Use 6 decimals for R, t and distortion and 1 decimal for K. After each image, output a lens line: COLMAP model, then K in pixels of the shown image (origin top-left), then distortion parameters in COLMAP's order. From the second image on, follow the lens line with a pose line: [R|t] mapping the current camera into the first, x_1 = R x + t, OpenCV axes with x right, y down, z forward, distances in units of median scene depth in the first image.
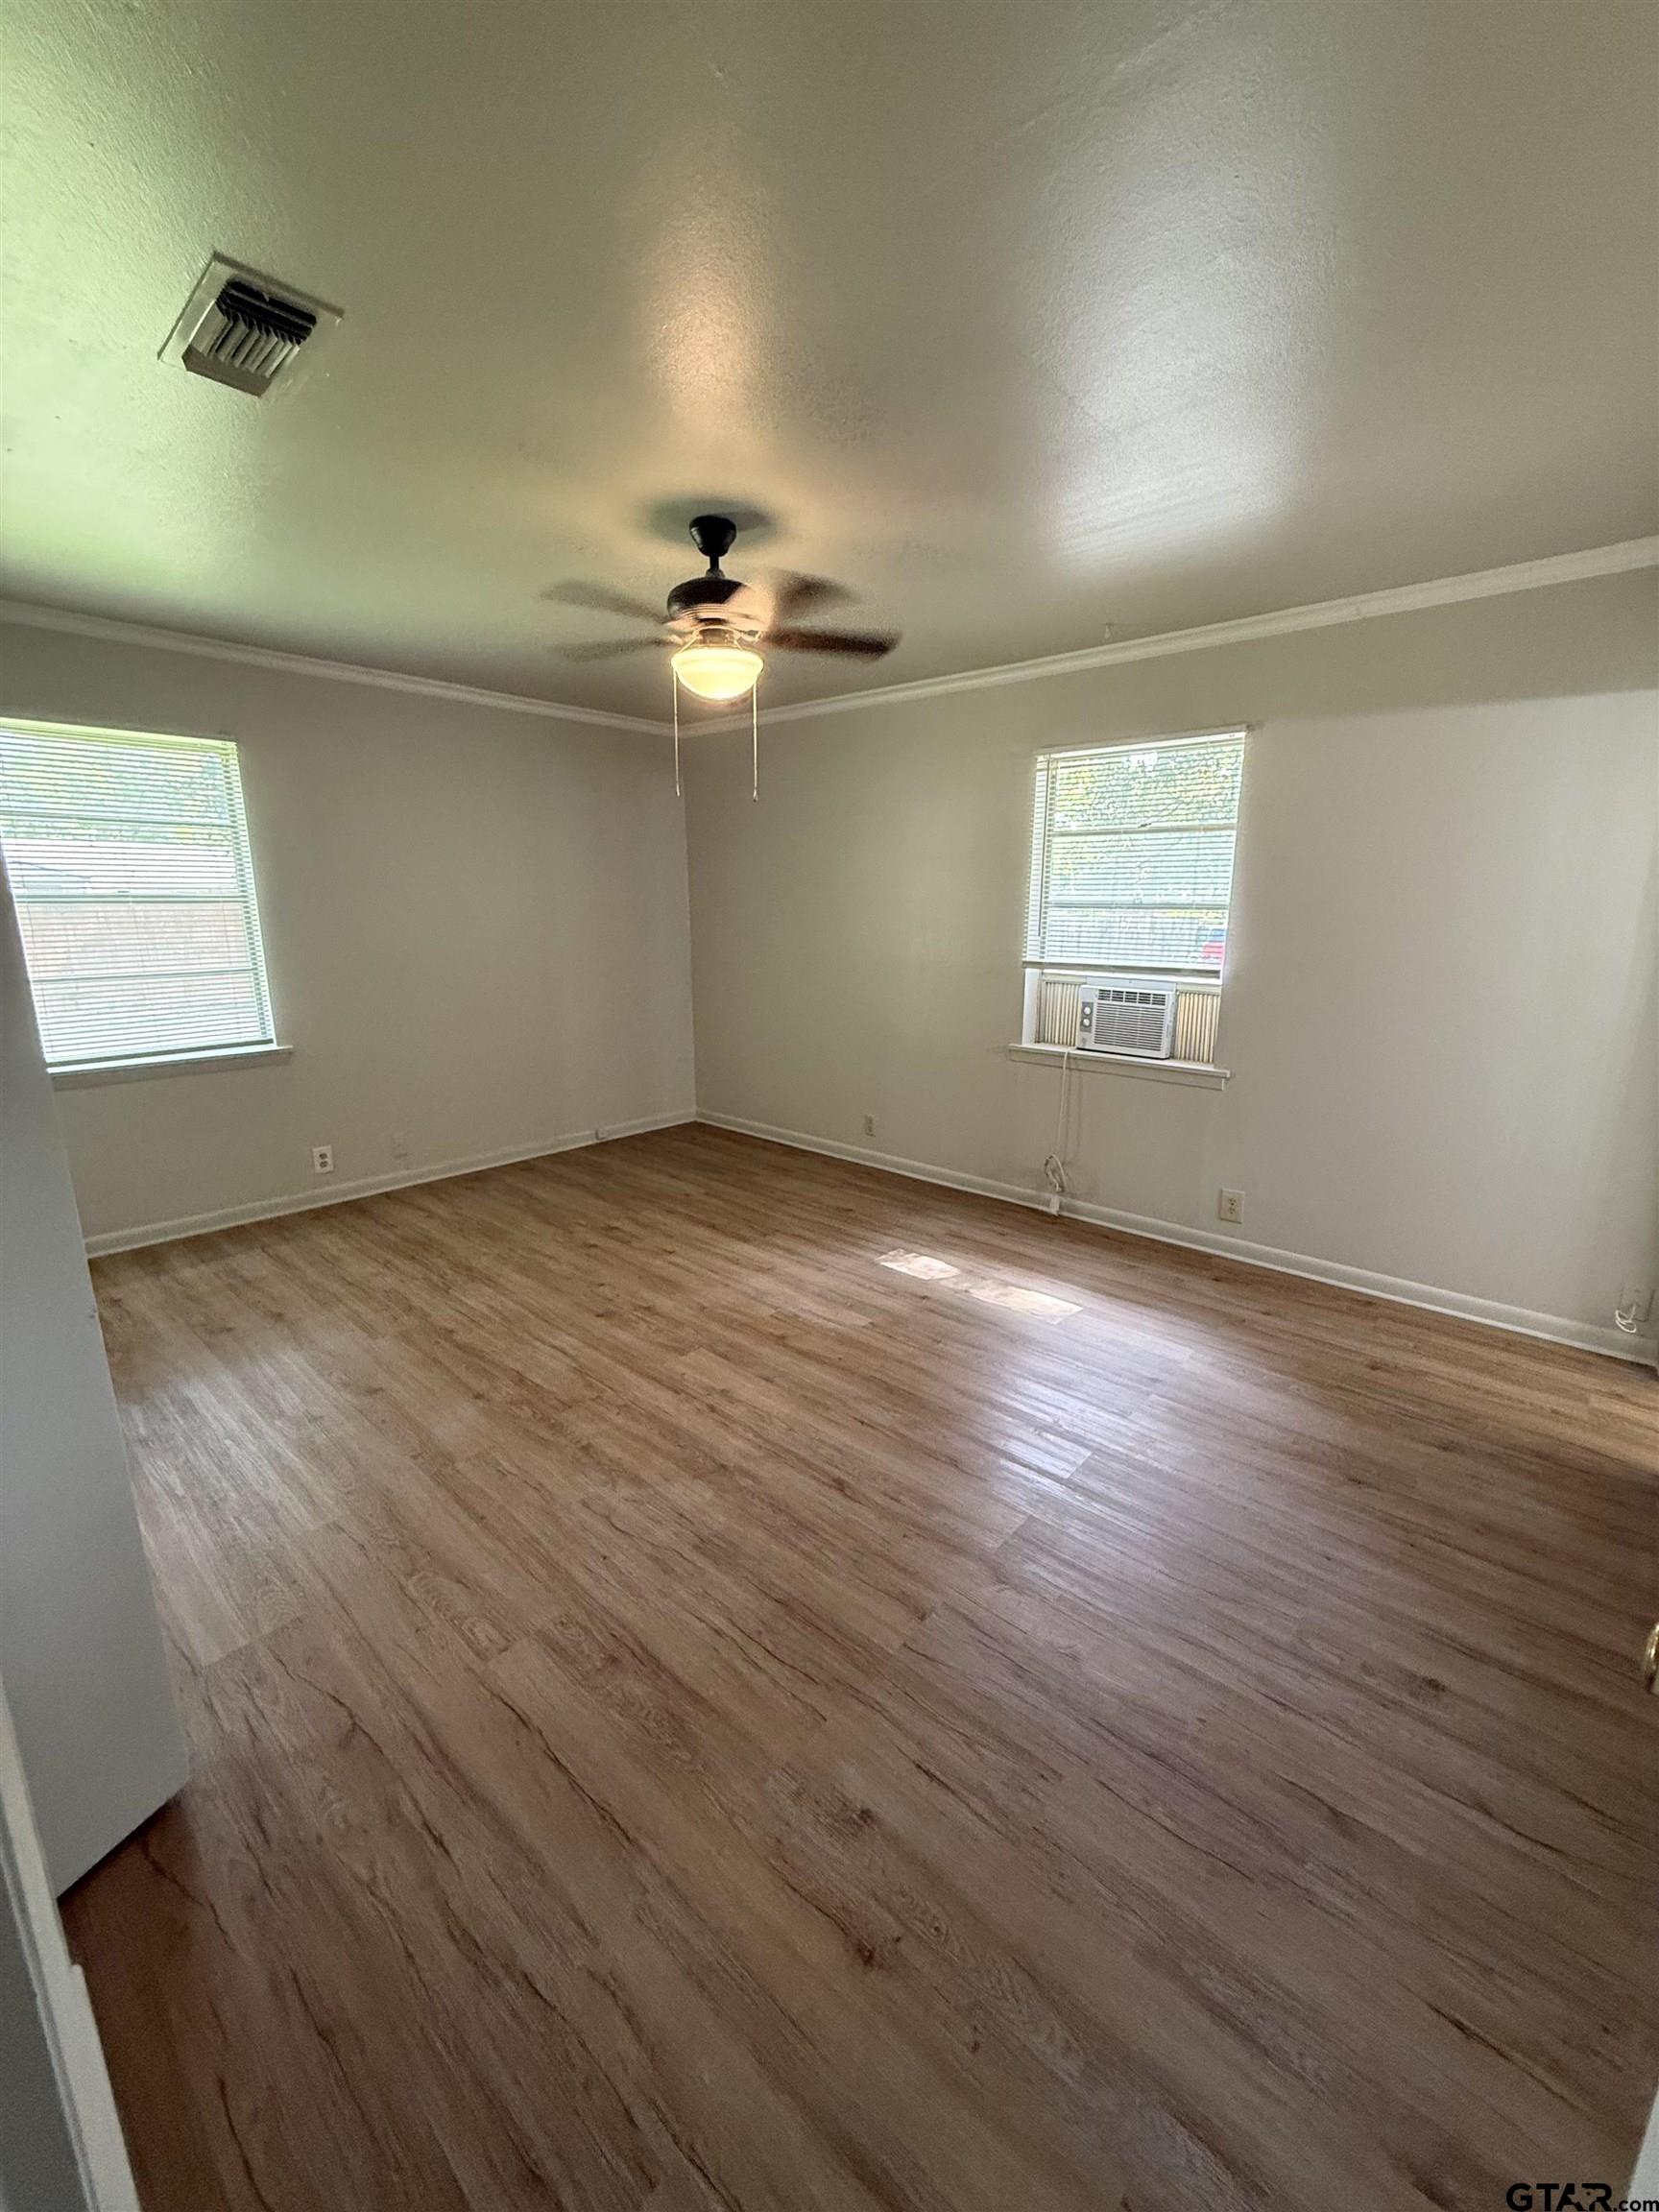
lens RADIAL K [[883.7, 0, 841.3], [0, 883.7, 1112.6], [0, 0, 1]] dist [0.001588, 0.000727]
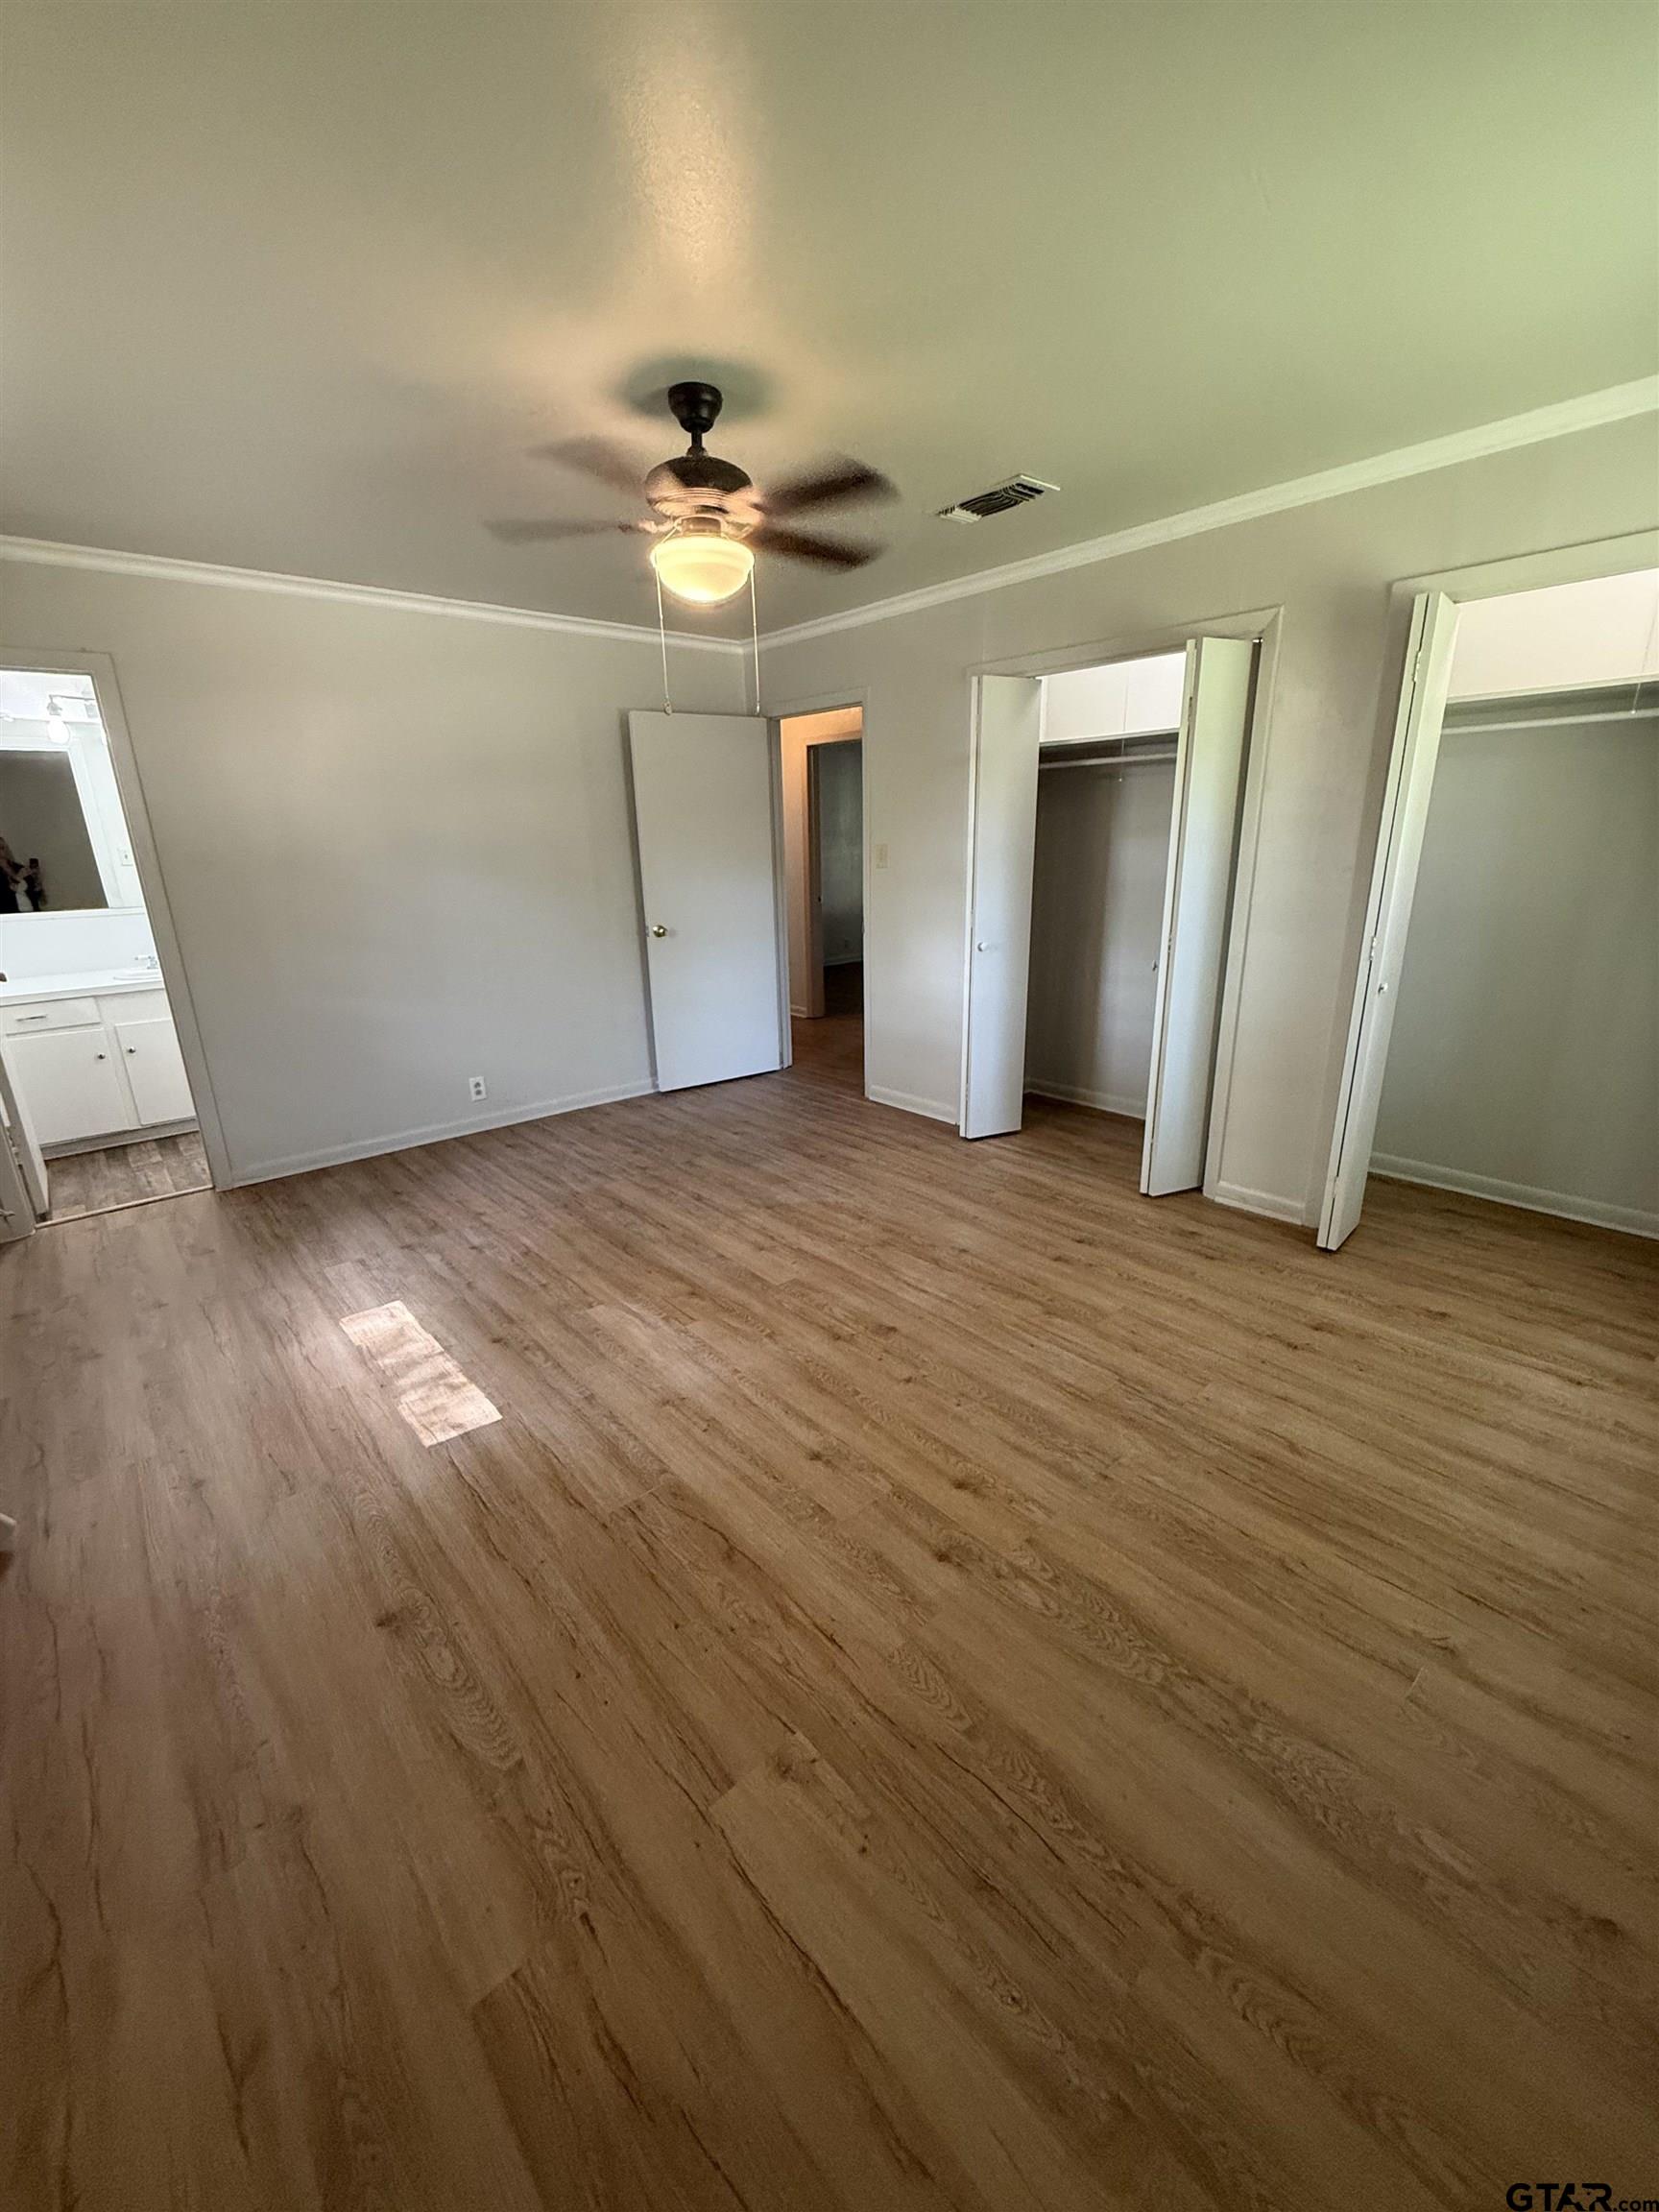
lens RADIAL K [[883.7, 0, 829.6], [0, 883.7, 1107.0], [0, 0, 1]] dist [0.001588, 0.000727]
pose [[-0.990911, -0.020200, 0.132991, -0.324035], [0.050184, 0.861767, 0.504816, -0.382854], [-0.124804, 0.506902, -0.852921, 1.626609]]
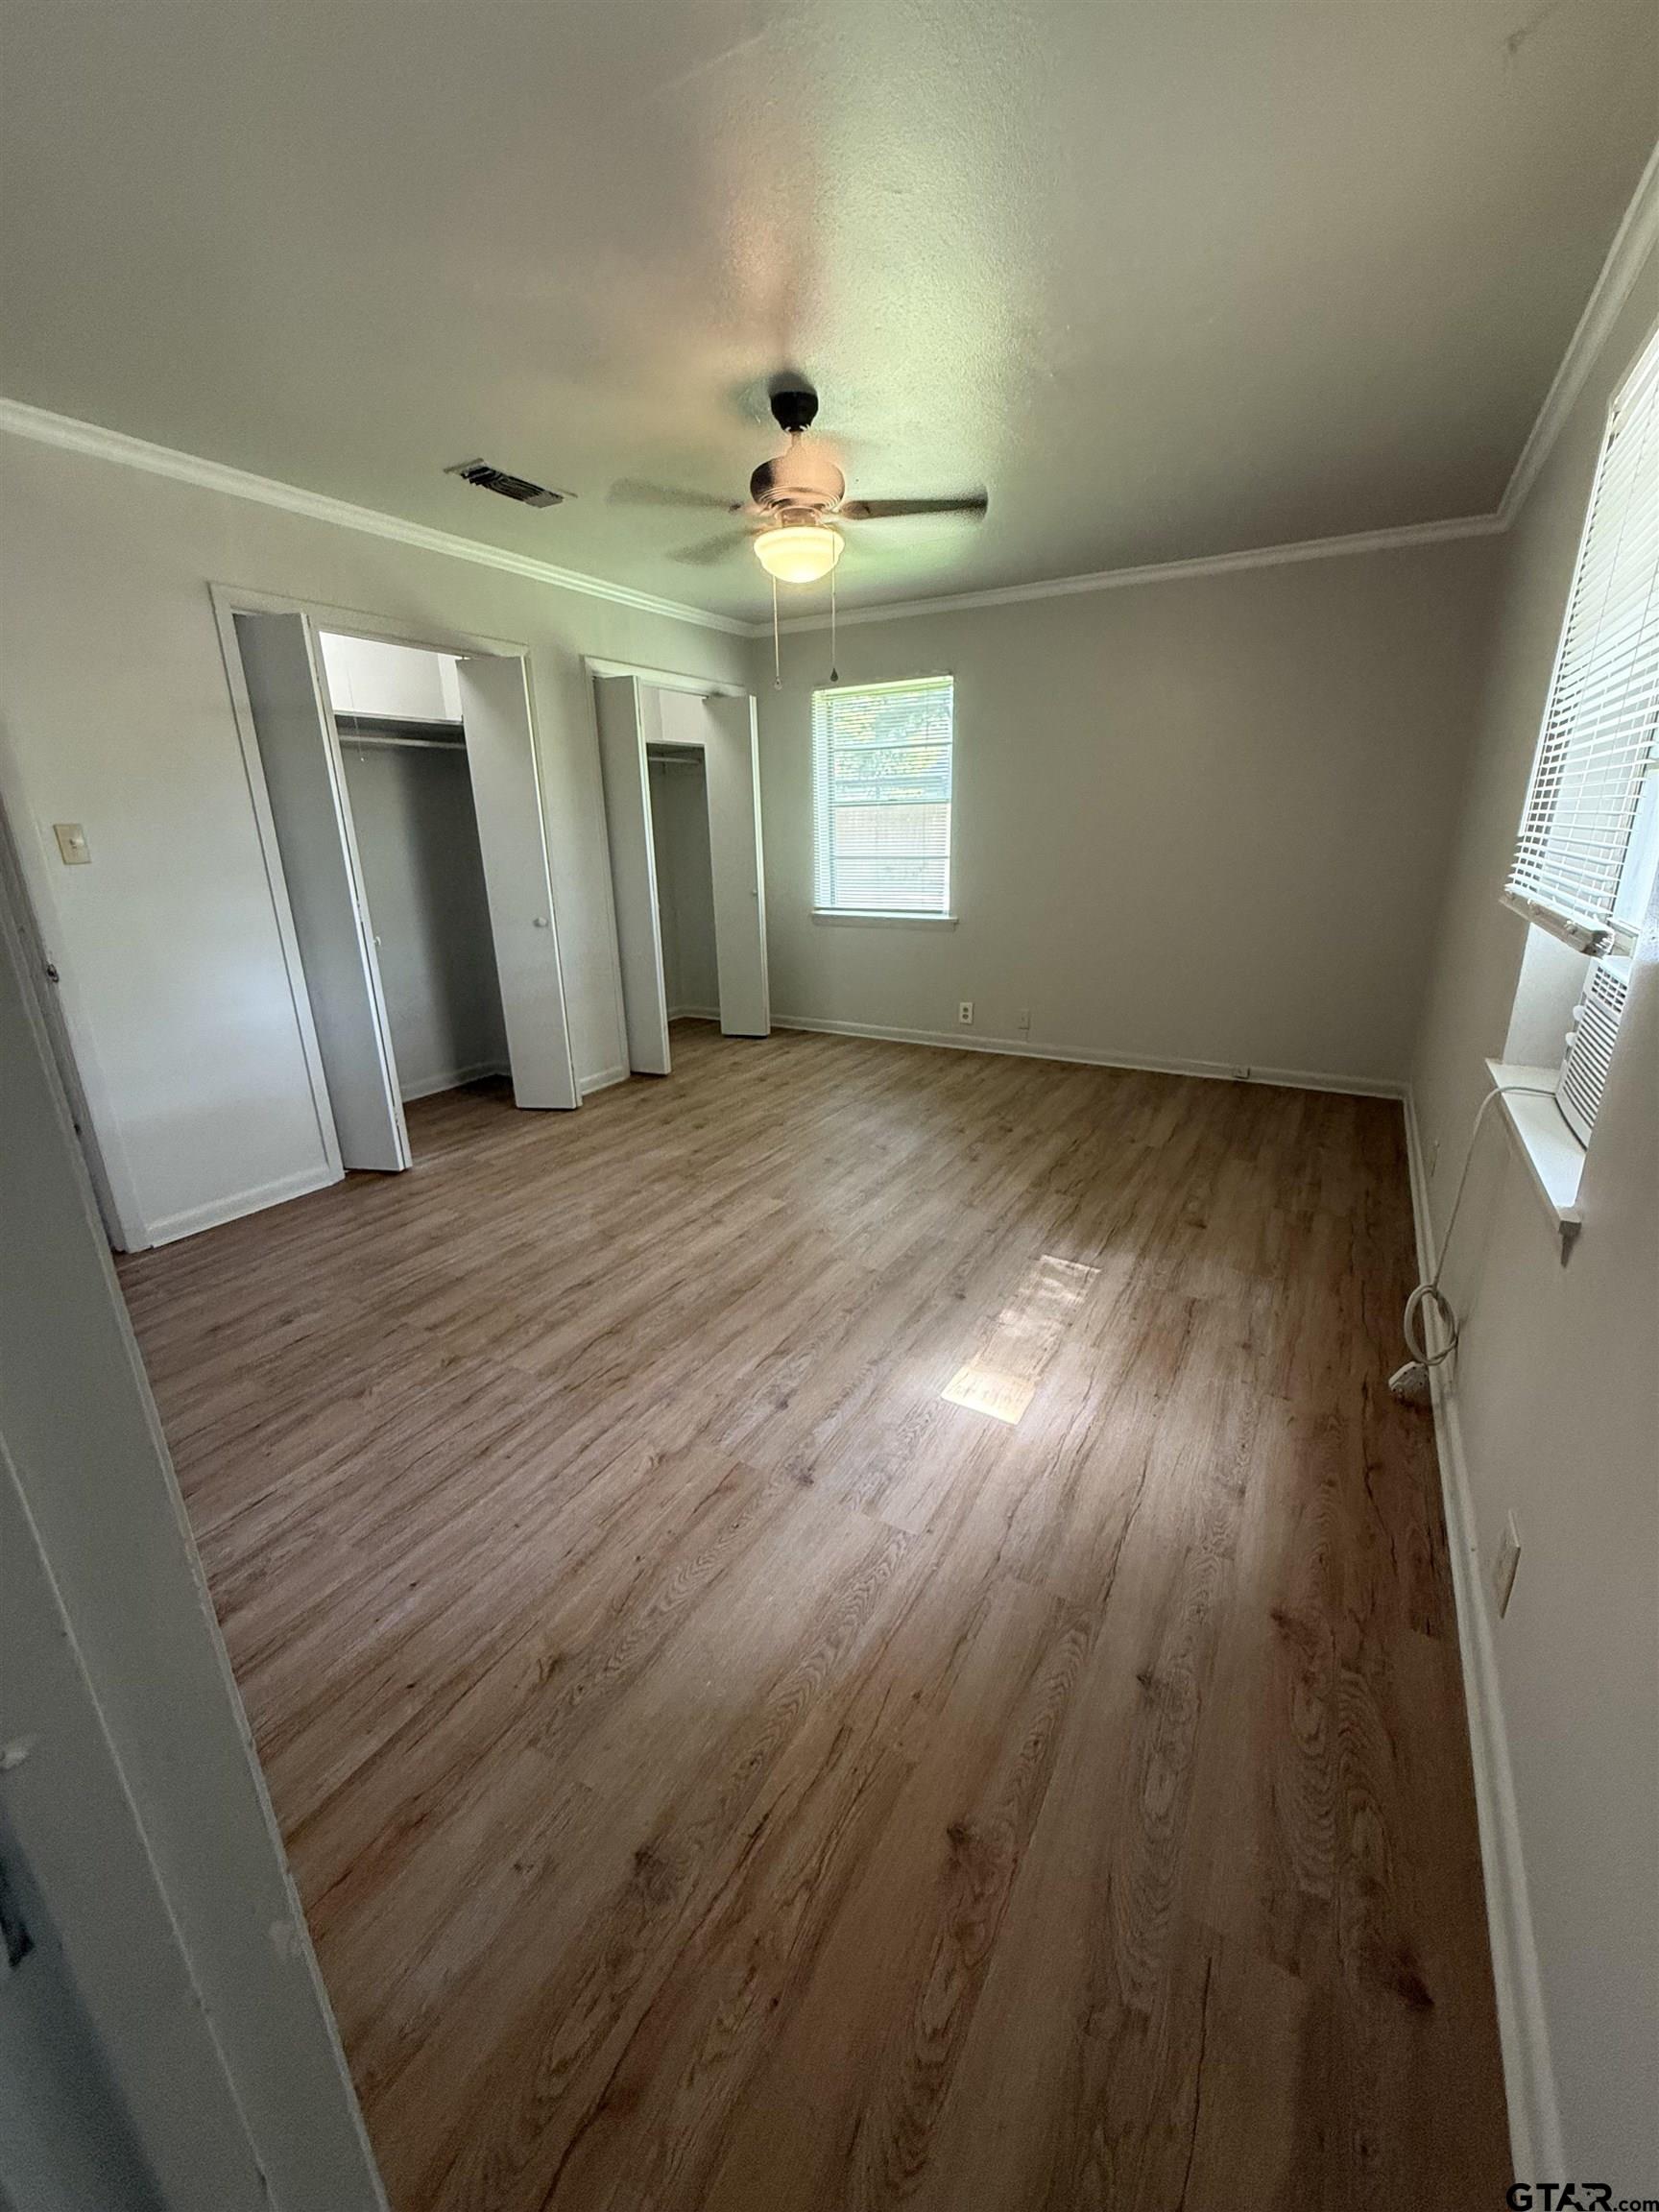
lens RADIAL K [[883.7, 0, 818.3], [0, 883.7, 1112.8], [0, 0, 1]] dist [0.001588, 0.000727]
pose [[0.183527, 0.302371, -0.935355, 0.805782], [-0.209906, 0.941626, 0.263212, -0.135111], [0.960342, 0.148030, 0.236283, 0.704770]]
